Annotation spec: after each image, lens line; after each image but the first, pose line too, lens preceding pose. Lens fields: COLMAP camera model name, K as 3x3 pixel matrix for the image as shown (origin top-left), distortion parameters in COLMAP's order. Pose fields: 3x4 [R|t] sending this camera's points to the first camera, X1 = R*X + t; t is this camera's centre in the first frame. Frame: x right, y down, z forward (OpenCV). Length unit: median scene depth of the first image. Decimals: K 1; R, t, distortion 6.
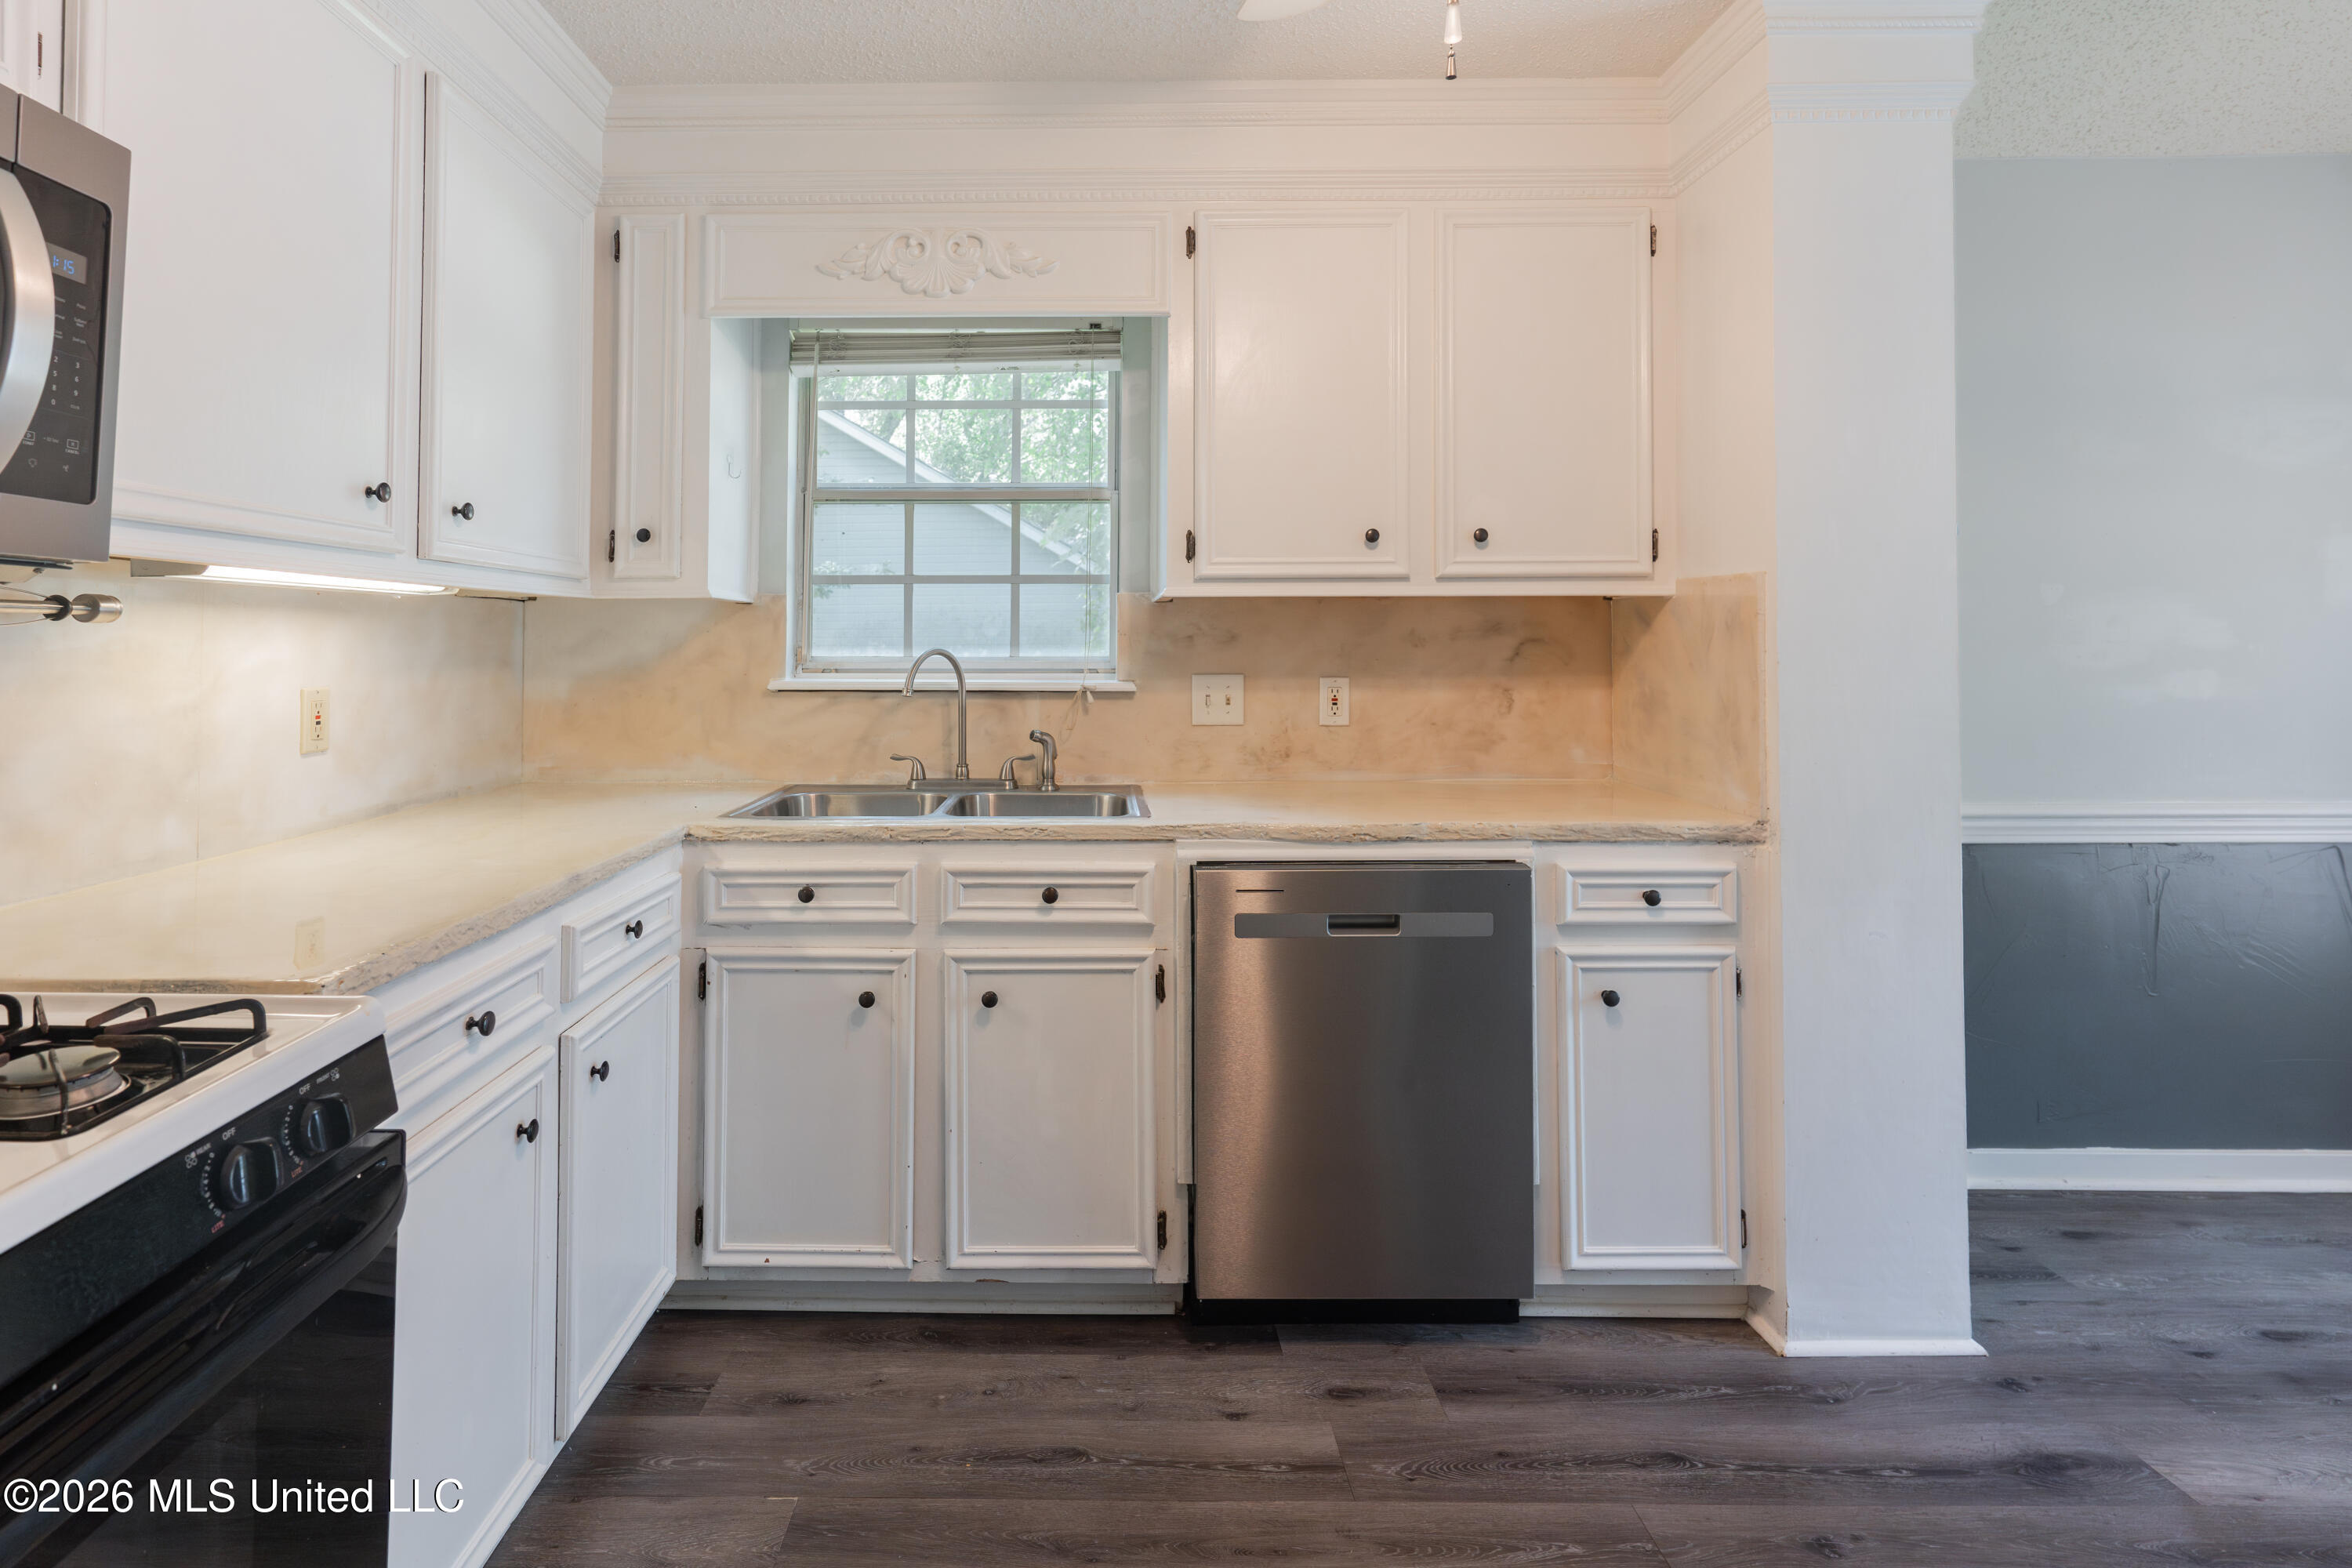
lens RADIAL K [[1186.1, 0, 1054.5], [0, 1186.1, 608.5], [0, 0, 1]] dist [0.000109, 0.000221]
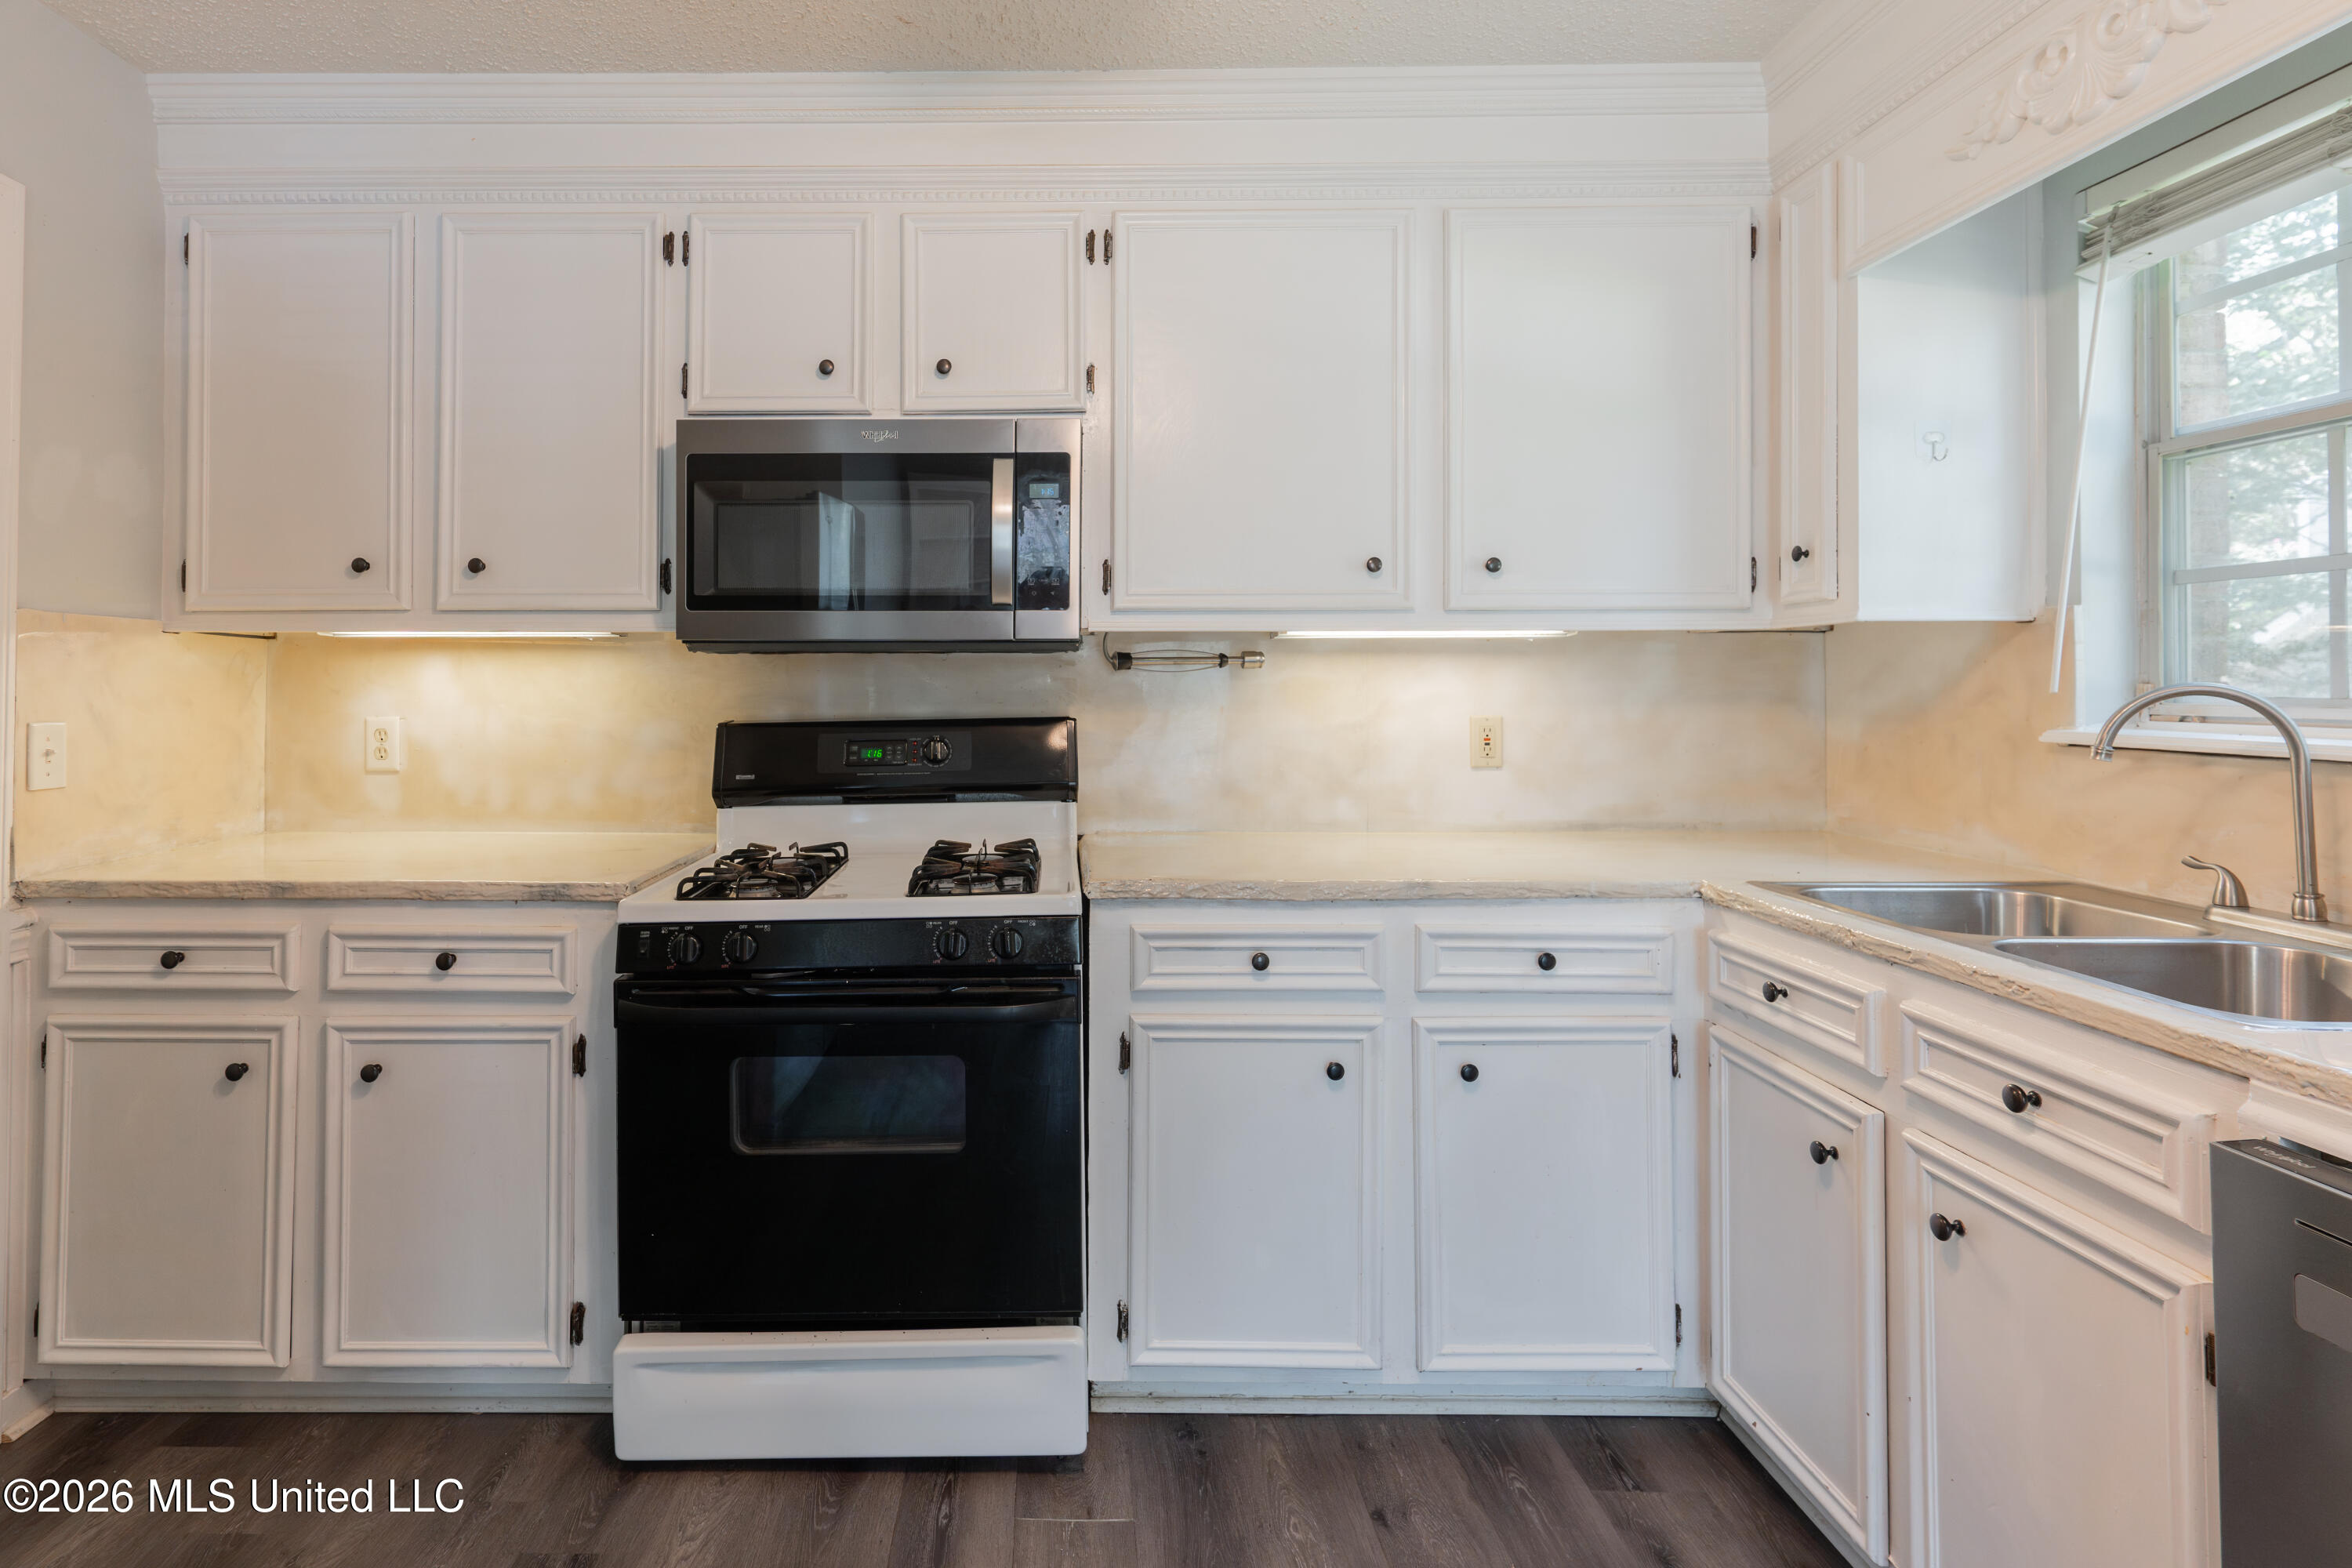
lens RADIAL K [[1197.1, 0, 1100.5], [0, 1197.1, 664.7], [0, 0, 1]] dist [0.001477, 0.000953]
pose [[0.040336, -0.016760, -0.999046, 0.575169], [0.033111, 0.999333, -0.015428, 0.018294], [0.998637, -0.032457, 0.040864, 0.518480]]
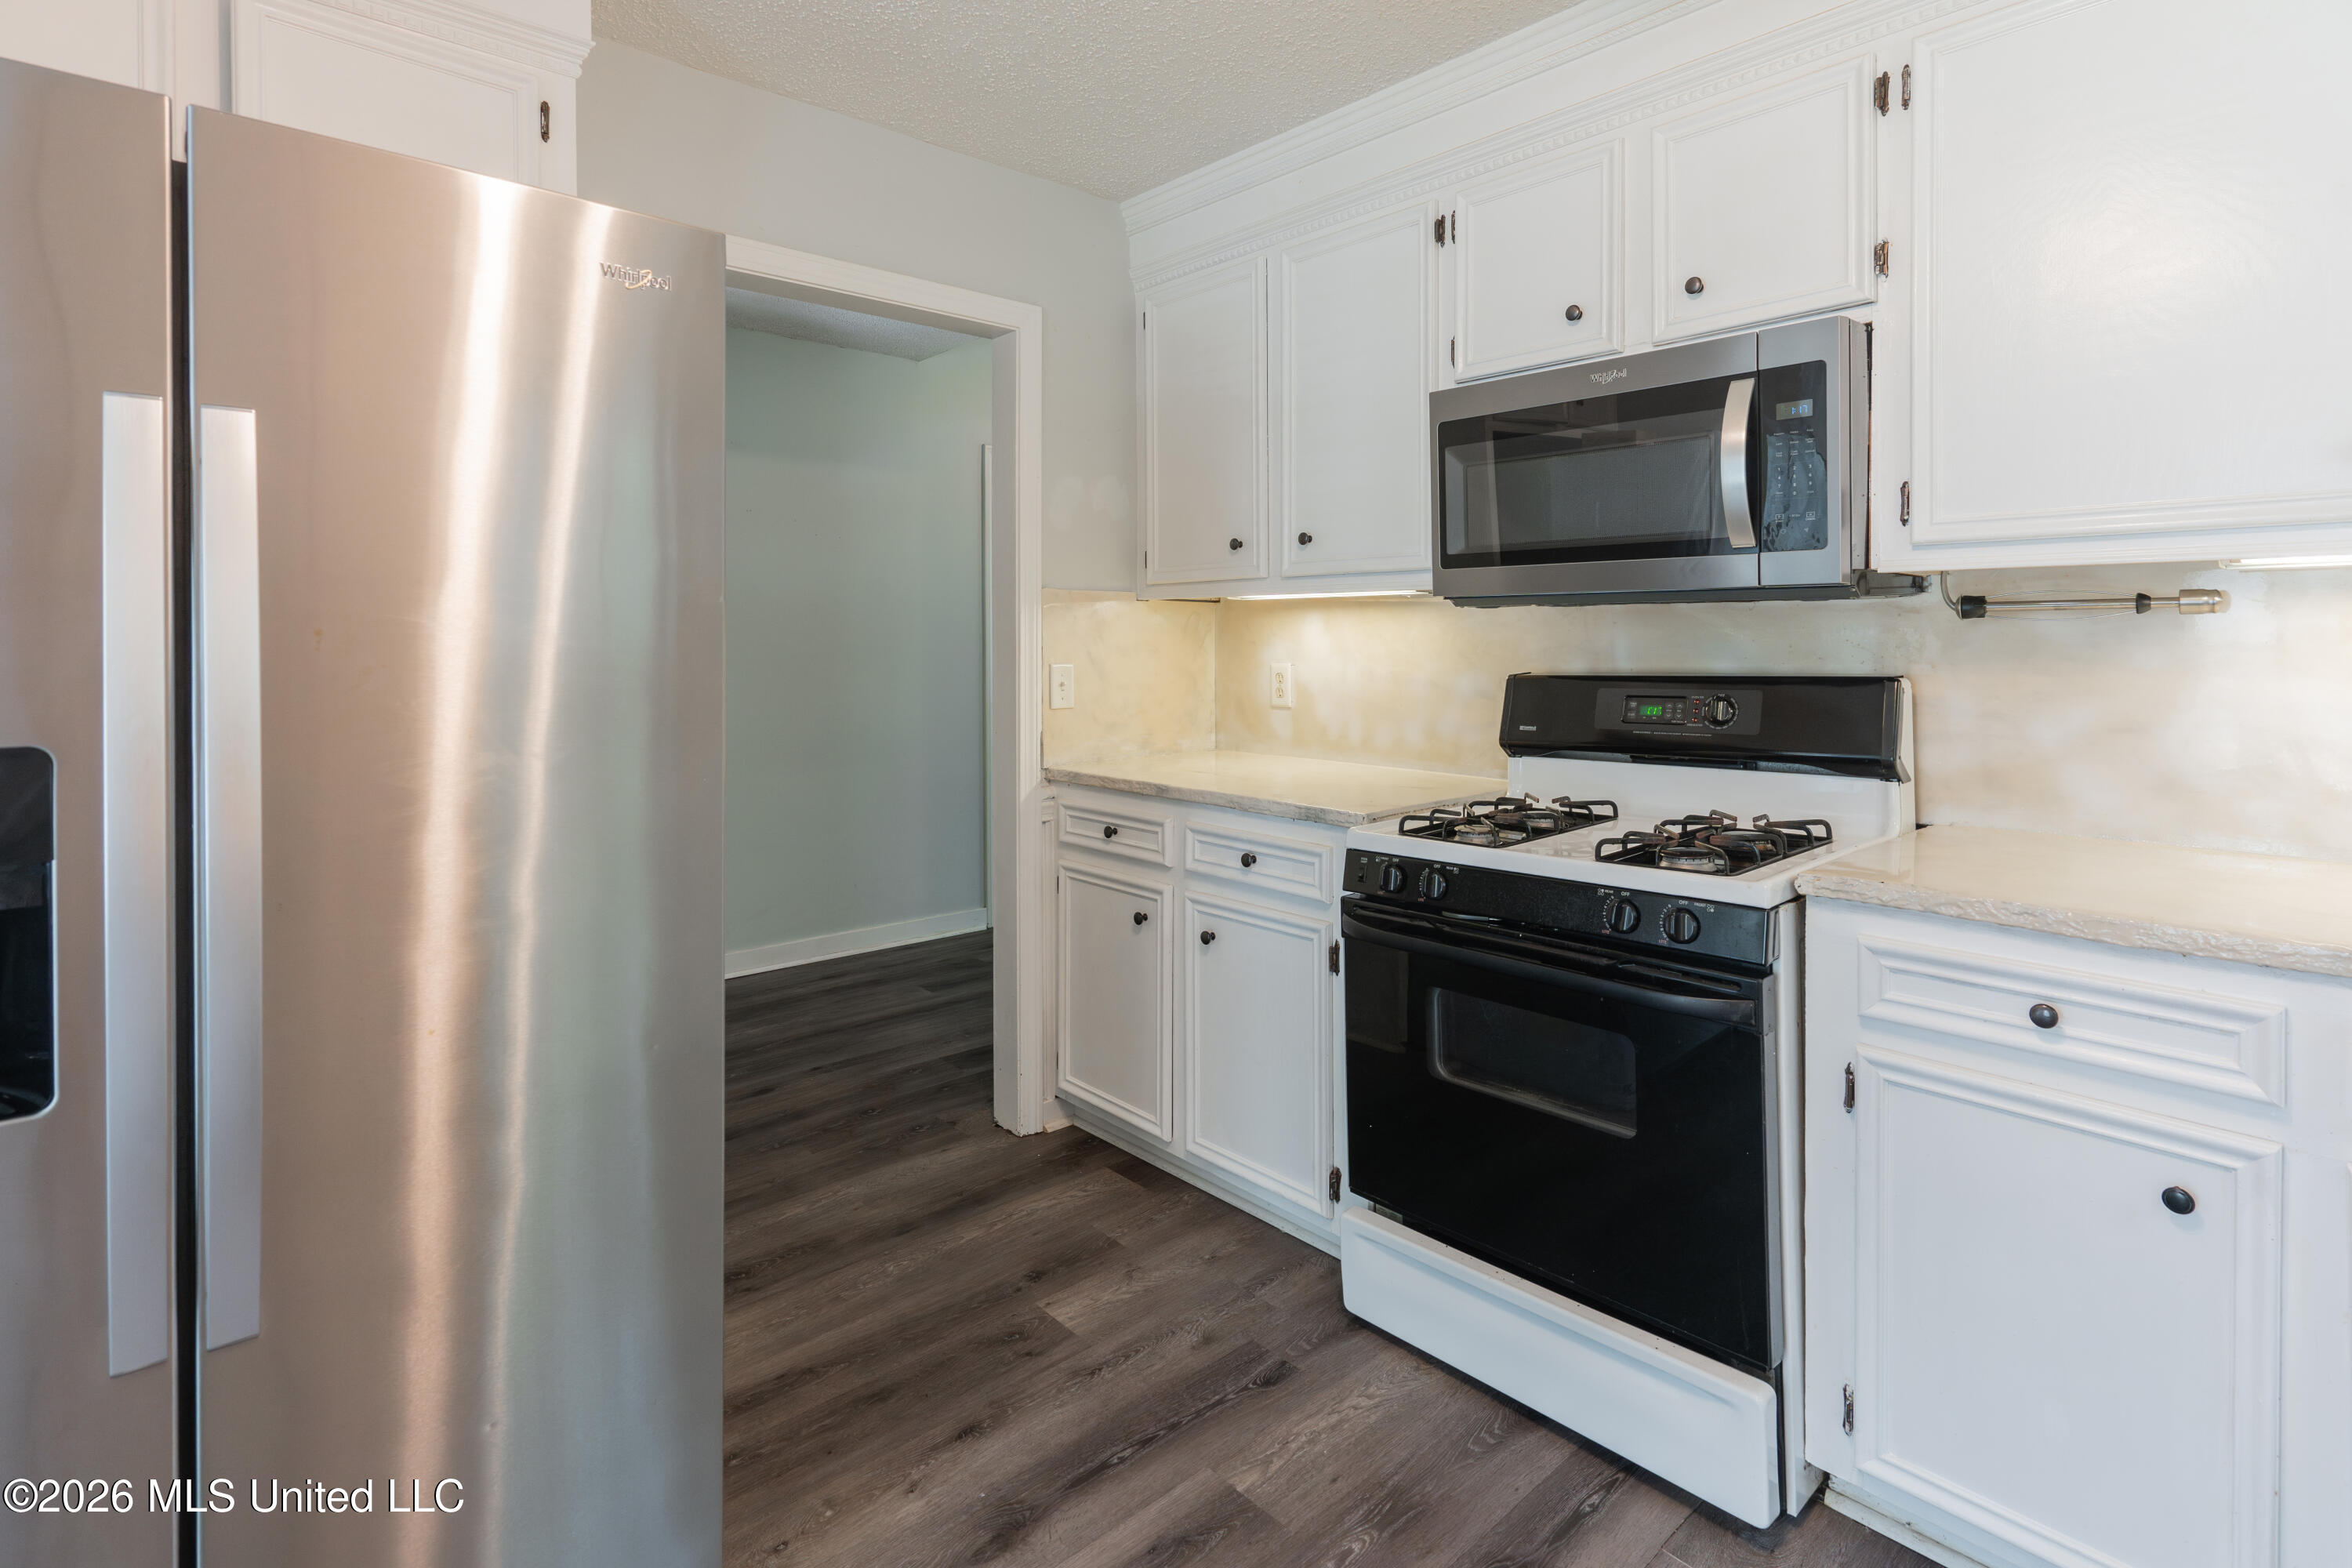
lens RADIAL K [[1191.0, 0, 1084.5], [0, 1191.0, 634.3], [0, 0, 1]] dist [0.000330, 0.000480]
pose [[-0.741704, 0.003797, -0.670717, 0.509278], [0.027158, 0.999334, -0.024374, 0.022231], [0.670178, -0.036294, -0.741313, 0.823635]]
